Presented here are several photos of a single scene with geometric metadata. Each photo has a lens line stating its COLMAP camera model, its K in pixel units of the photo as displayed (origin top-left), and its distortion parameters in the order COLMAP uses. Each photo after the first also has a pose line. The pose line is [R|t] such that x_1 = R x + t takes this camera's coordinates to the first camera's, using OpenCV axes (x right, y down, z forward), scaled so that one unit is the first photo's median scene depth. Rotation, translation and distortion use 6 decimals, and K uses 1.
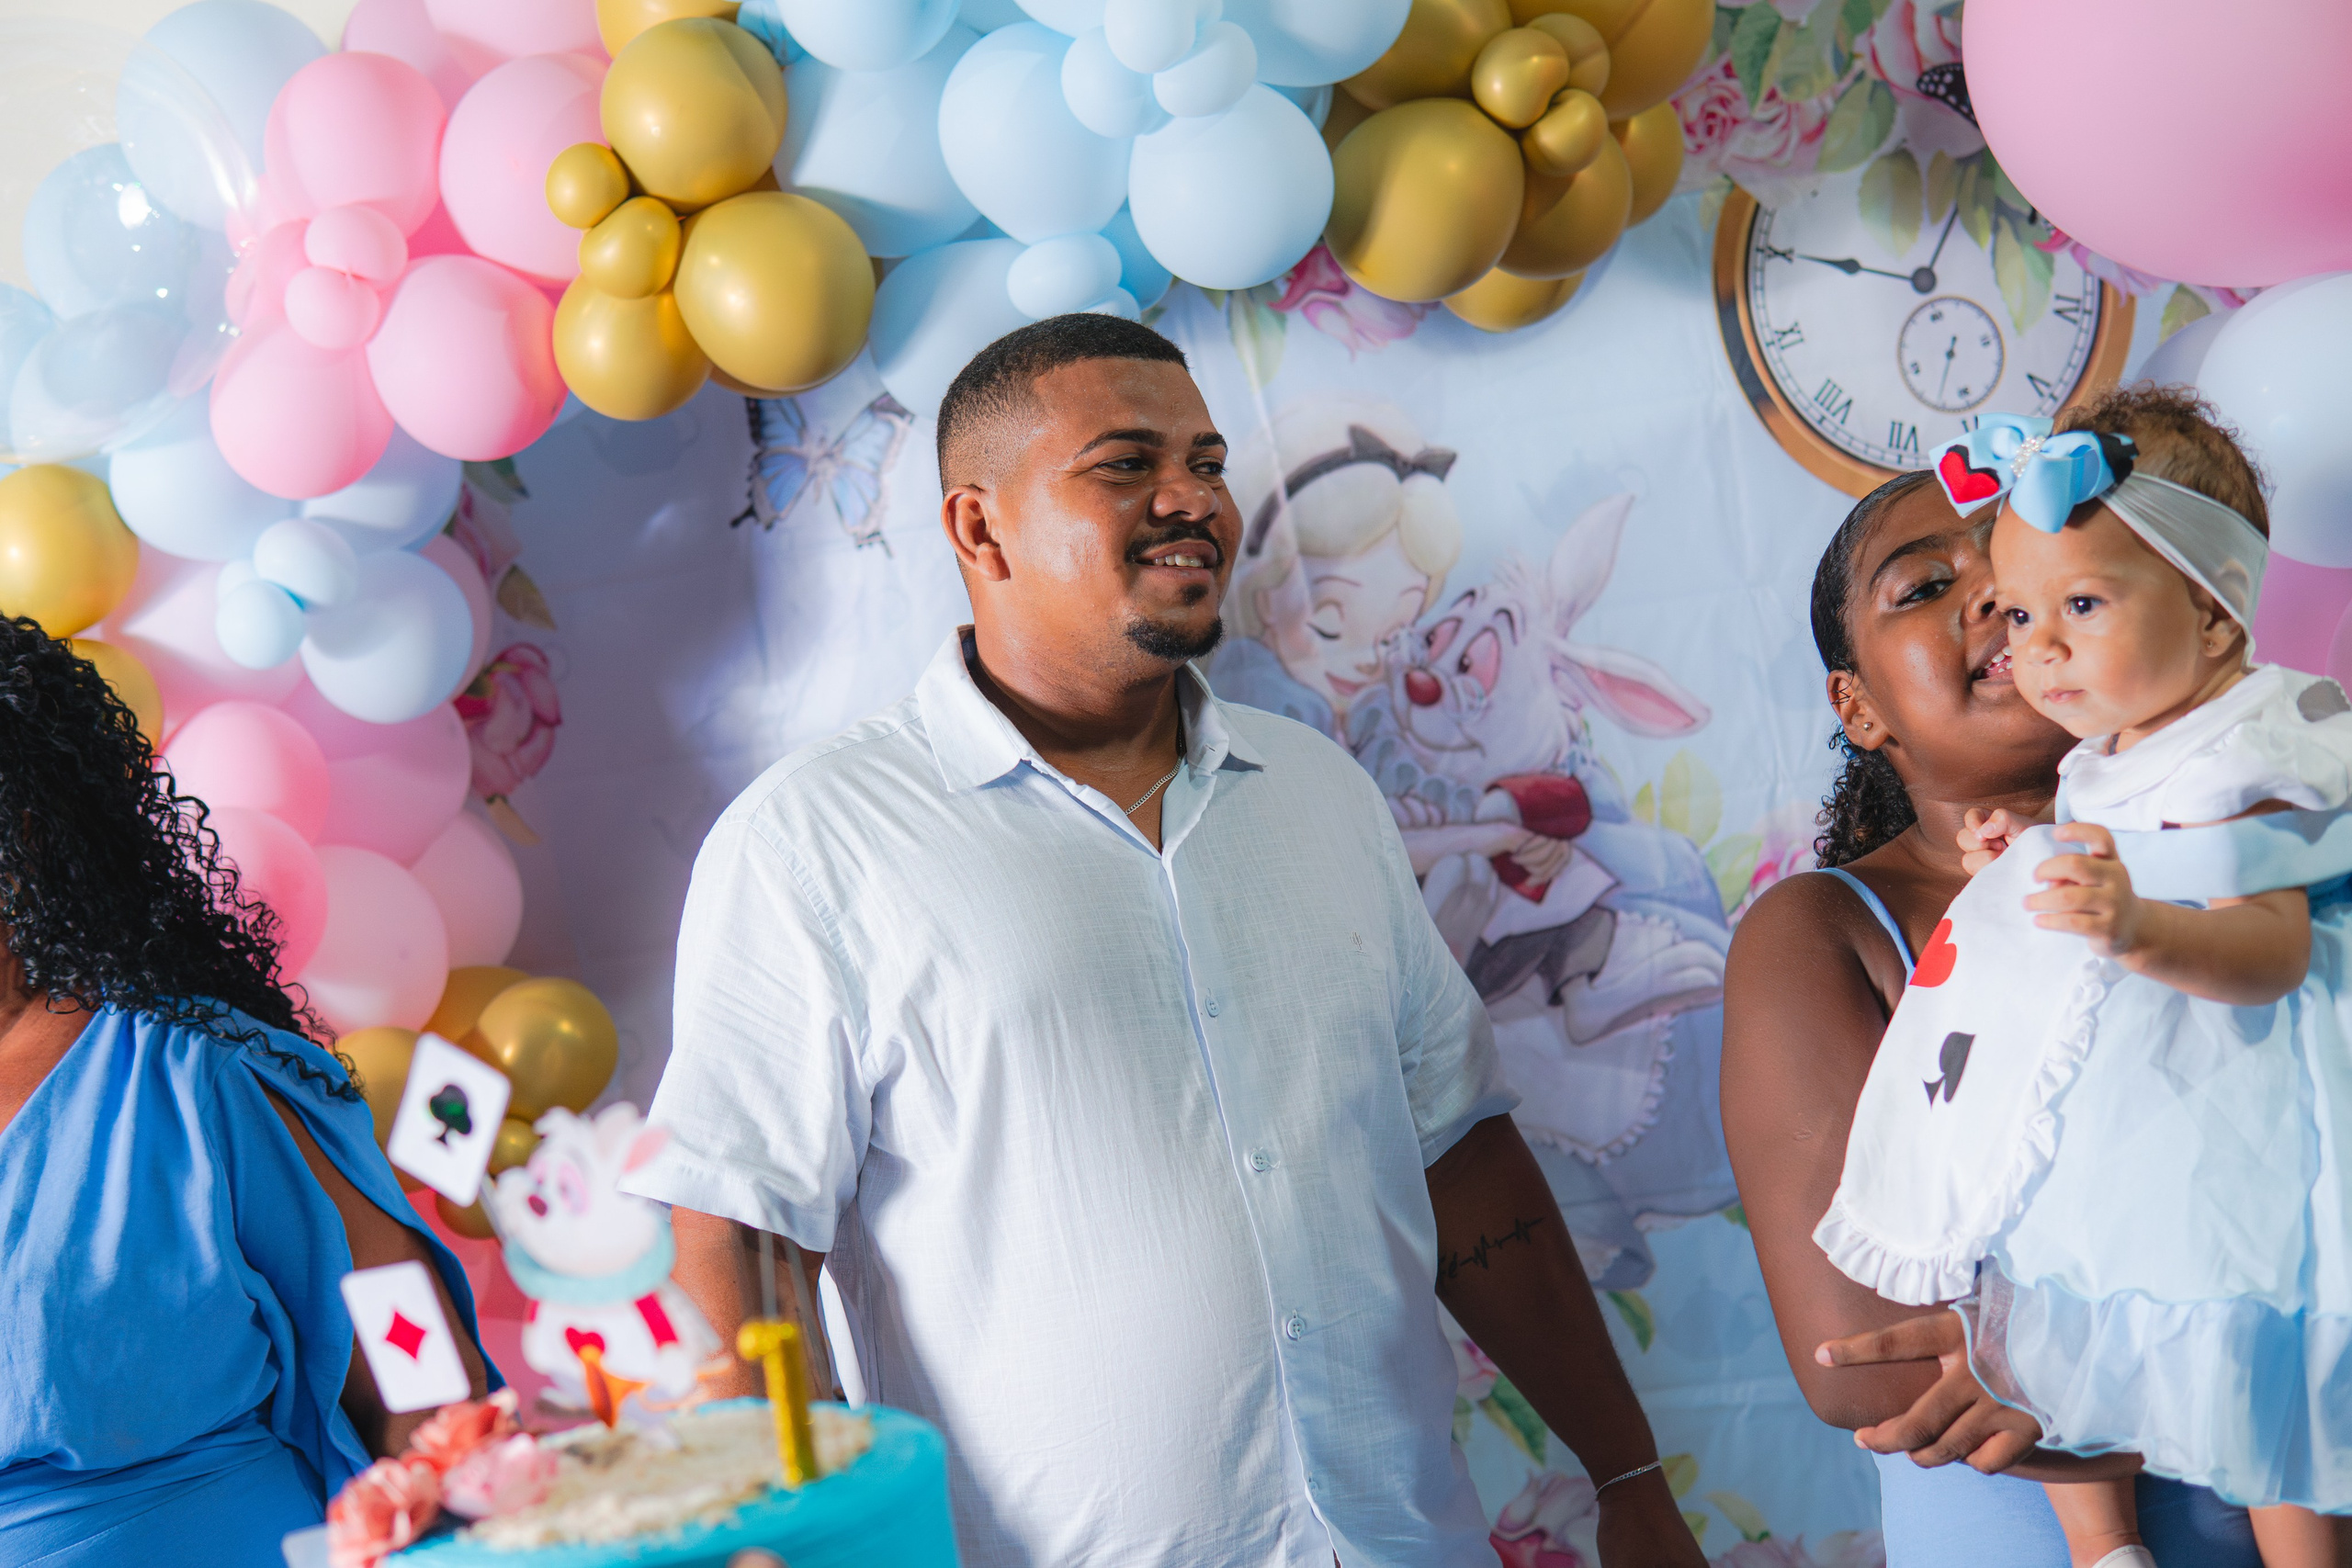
lens RADIAL K [[3149.0, 0, 1201.8], [0, 3149.0, 751.8], [0, 0, 1]] dist [0.051010, 0.000000]
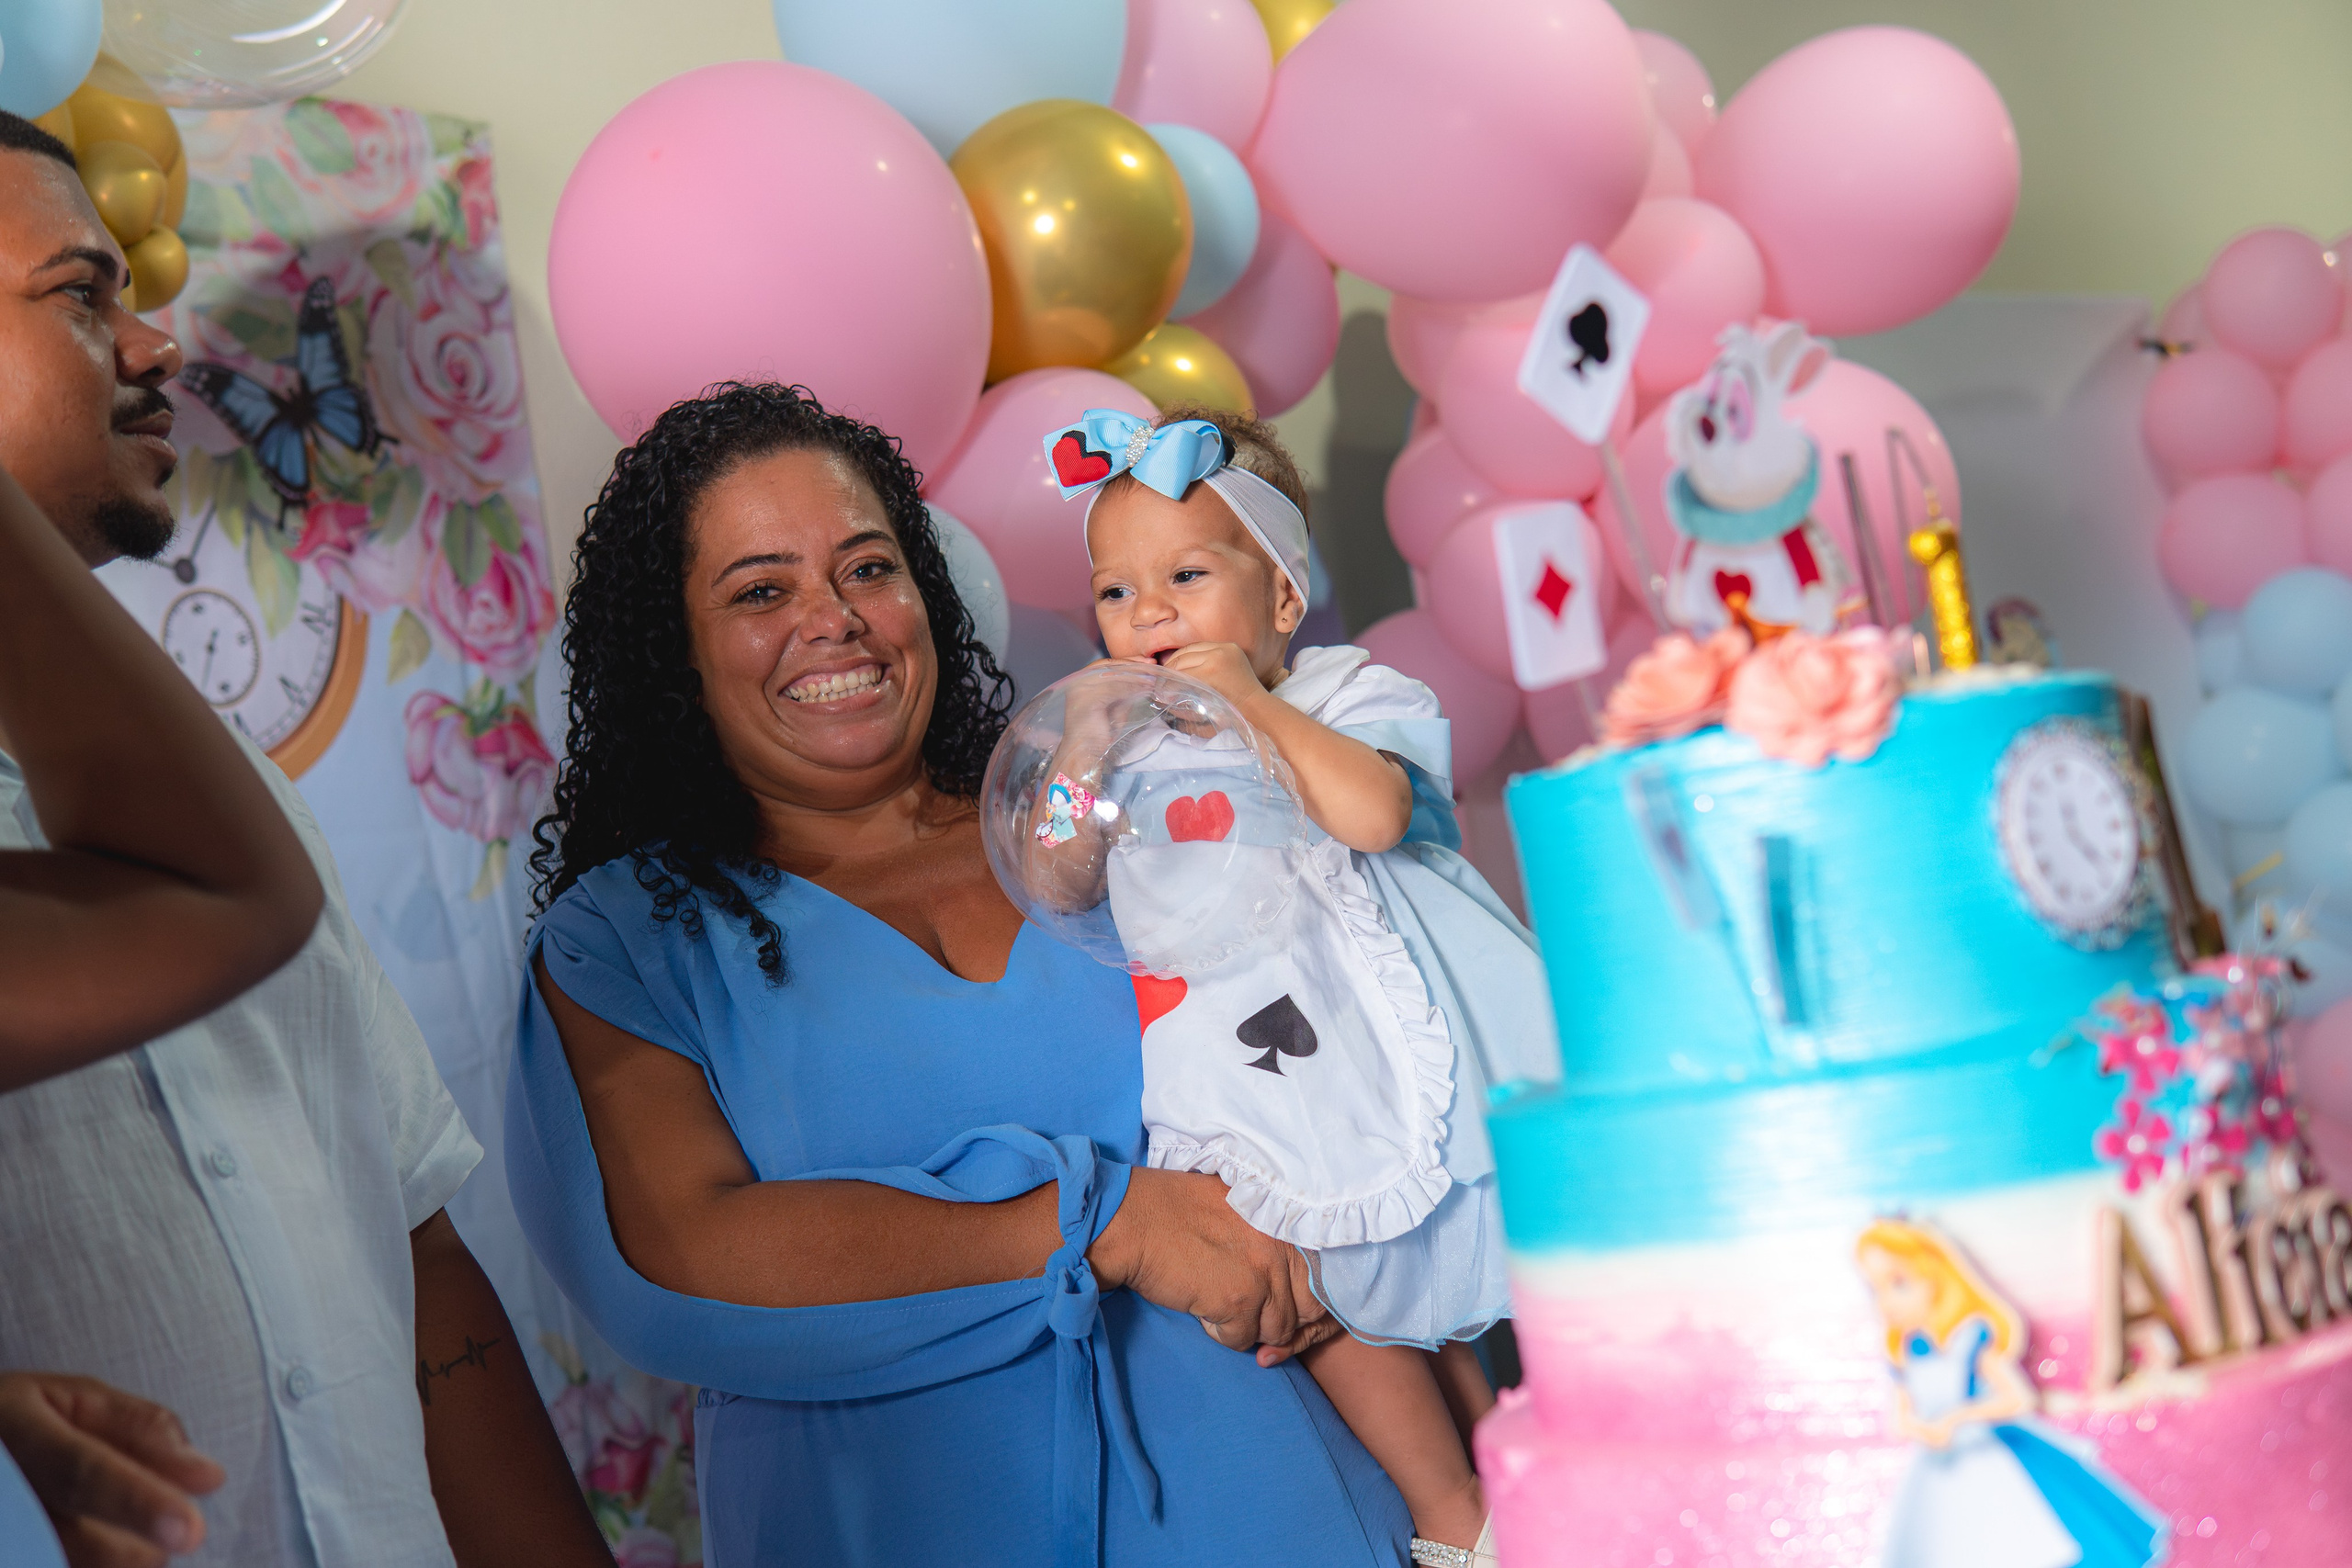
lens RADIAL K [[3149.0, 0, 1127.6], [0, 3149.0, 780.1], [0, 0, 1]] dist [0.051010, 0.000000]
pose [[0.511327, 0.119001, 0.851107, -0.447754], [0.150568, 0.962642, -0.225054, 0.177319], [-0.846093, 0.243226, 0.474307, 0.302686]]
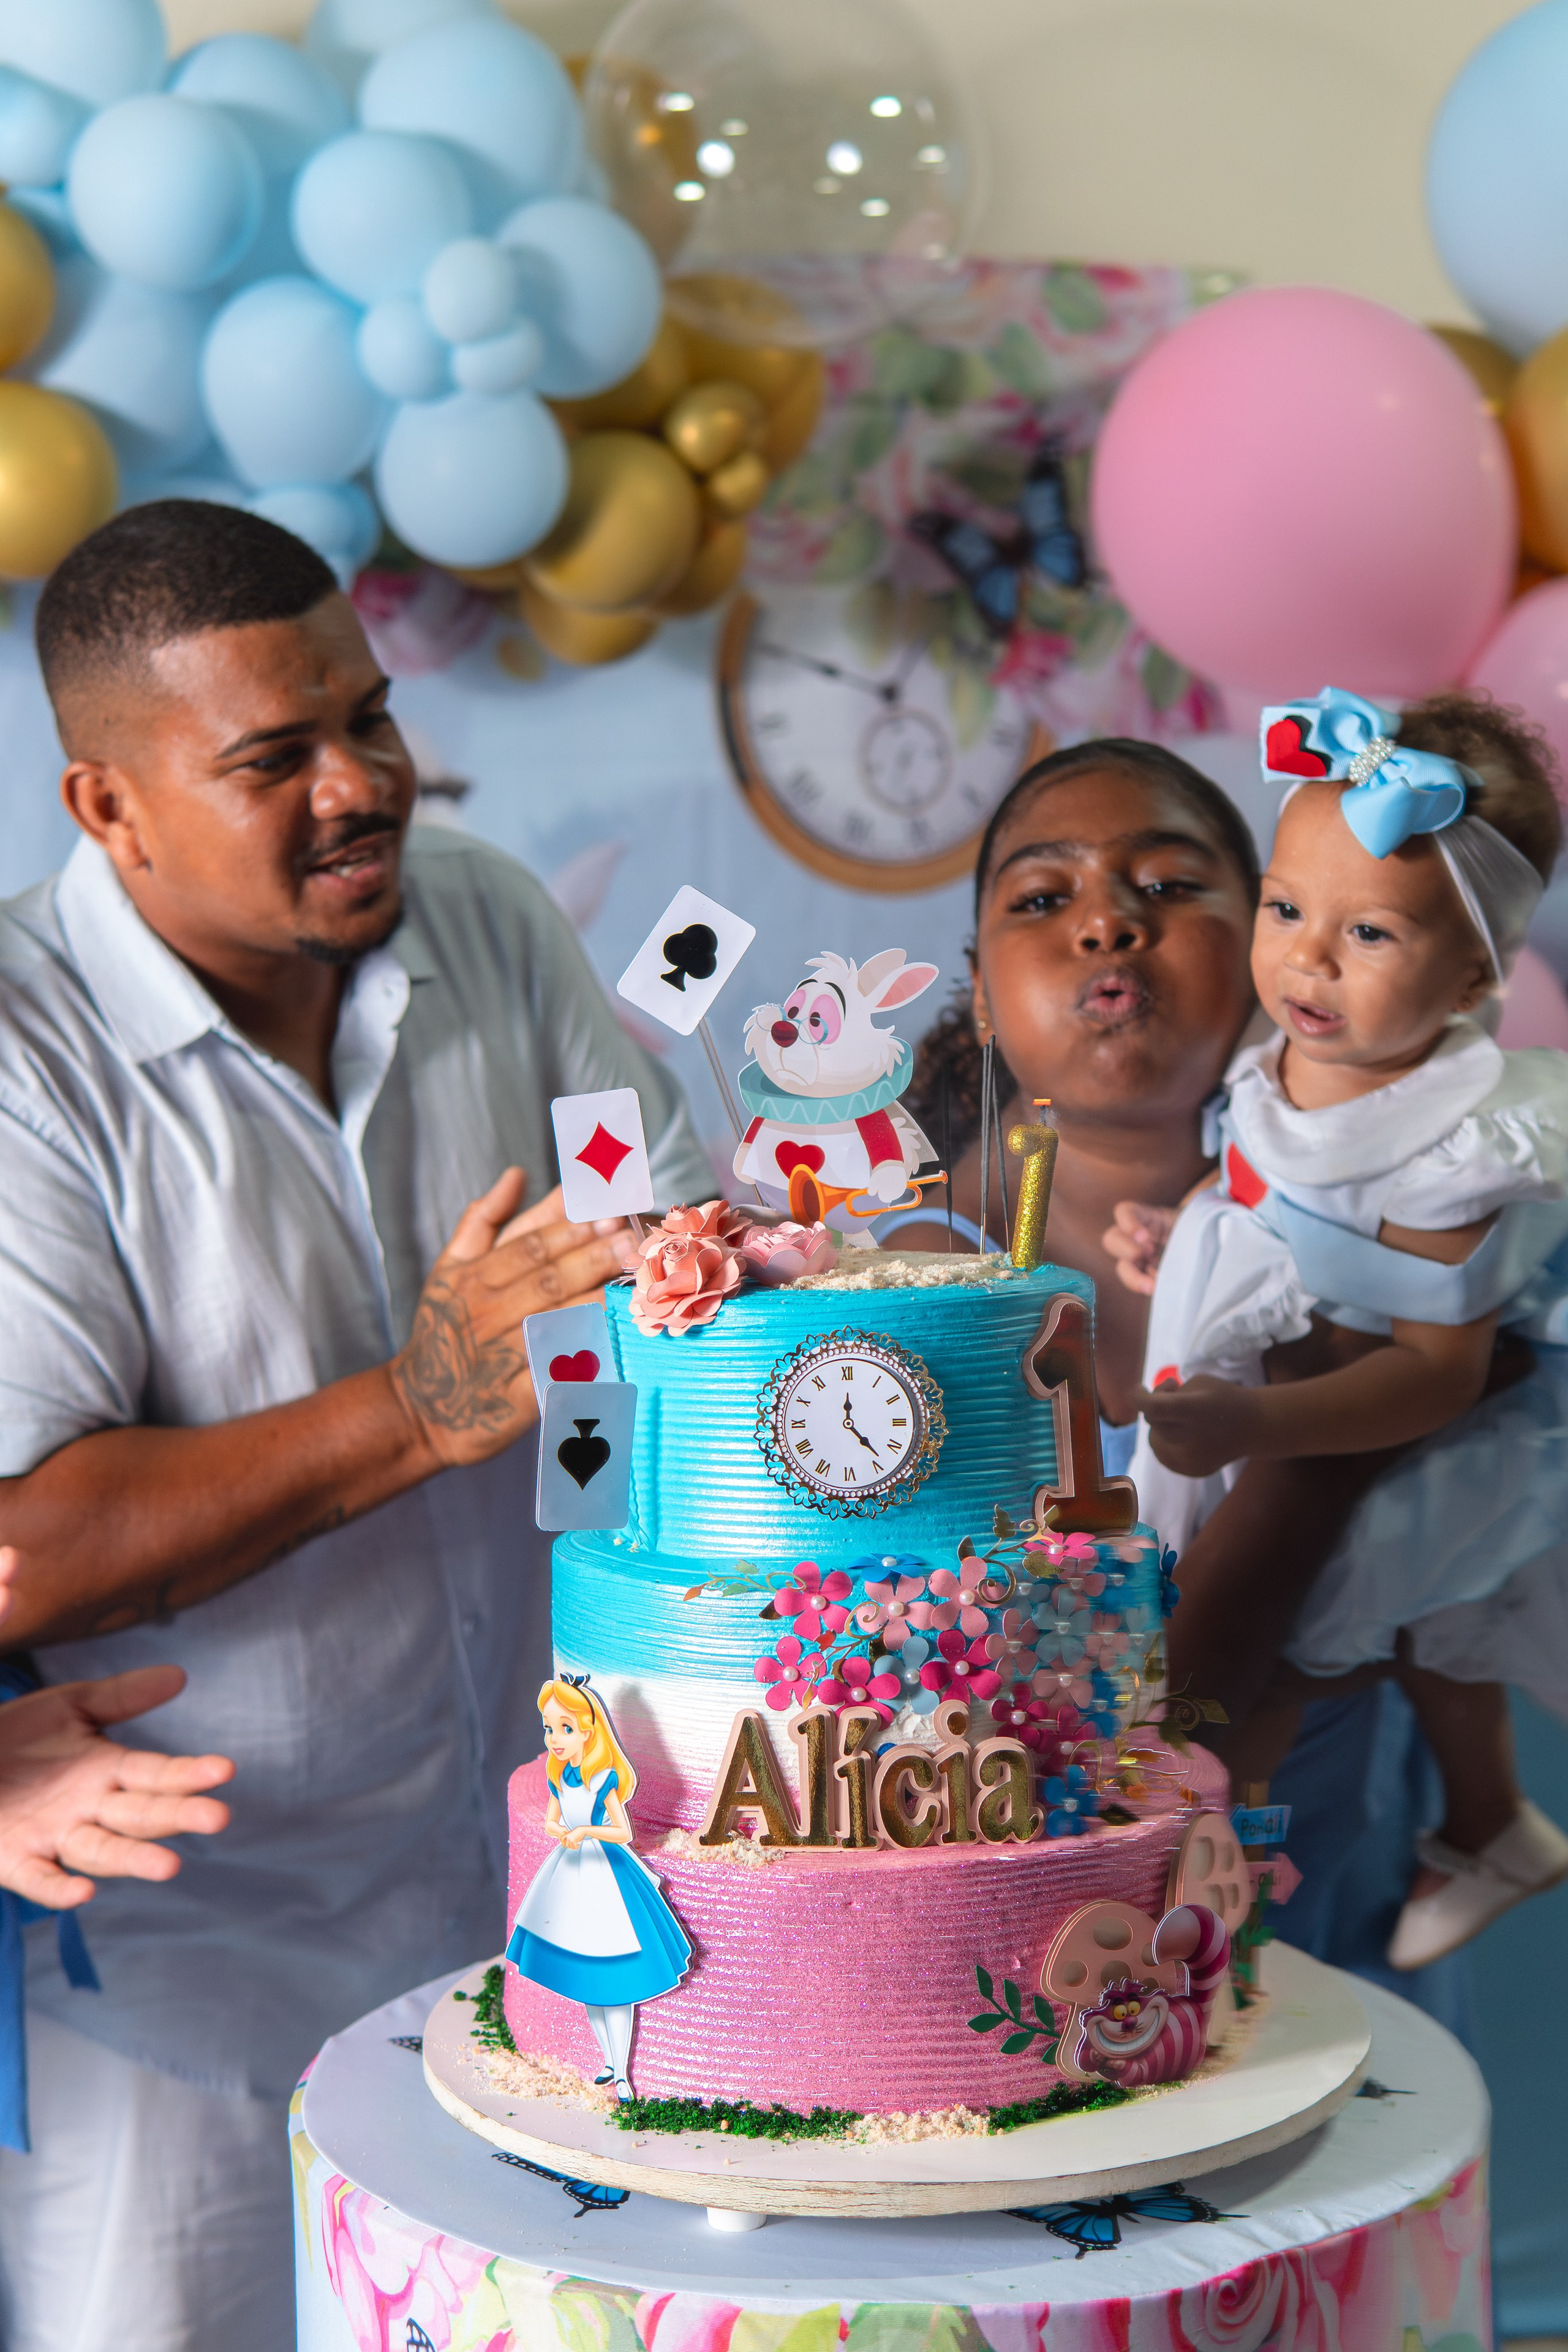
lens RADIAL K [[3149.3, 0, 782.4], [0, 3149.3, 1184.4], [0, 0, 1]] dist [0.051010, 0.000000]
pose [[0.892388, 0.102552, 0.439462, -0.299190], [-0.078501, 0.994266, -0.072614, 0.118091], [-0.444389, 0.030302, 0.895321, -0.019931]]
